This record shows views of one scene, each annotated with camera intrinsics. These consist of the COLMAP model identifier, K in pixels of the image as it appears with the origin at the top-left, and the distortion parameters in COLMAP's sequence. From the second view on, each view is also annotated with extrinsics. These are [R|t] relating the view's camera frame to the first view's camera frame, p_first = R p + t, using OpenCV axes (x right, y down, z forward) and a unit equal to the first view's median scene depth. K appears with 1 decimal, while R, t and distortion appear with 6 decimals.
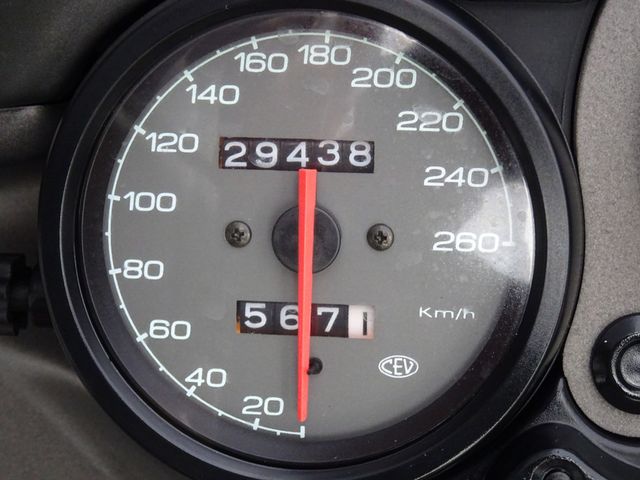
lens RADIAL K [[1485.5, 0, 320.1], [0, 1485.5, 241.4], [0, 0, 1]] dist [-0.146134, 0.000000]
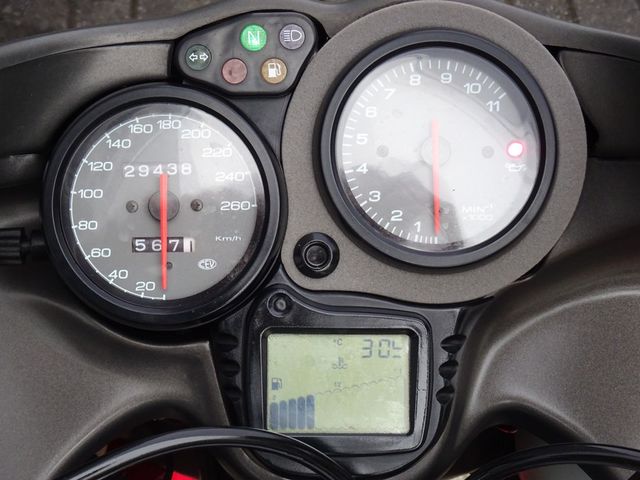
lens RADIAL K [[1485.5, 0, 320.2], [0, 1485.5, 239.3], [0, 0, 1]] dist [-0.146134, 0.000000]
pose [[0.990964, -0.030120, 0.130703, -0.067049], [0.046178, 0.991501, -0.121624, 0.320950], [-0.125929, 0.126561, 0.983933, -1.177491]]
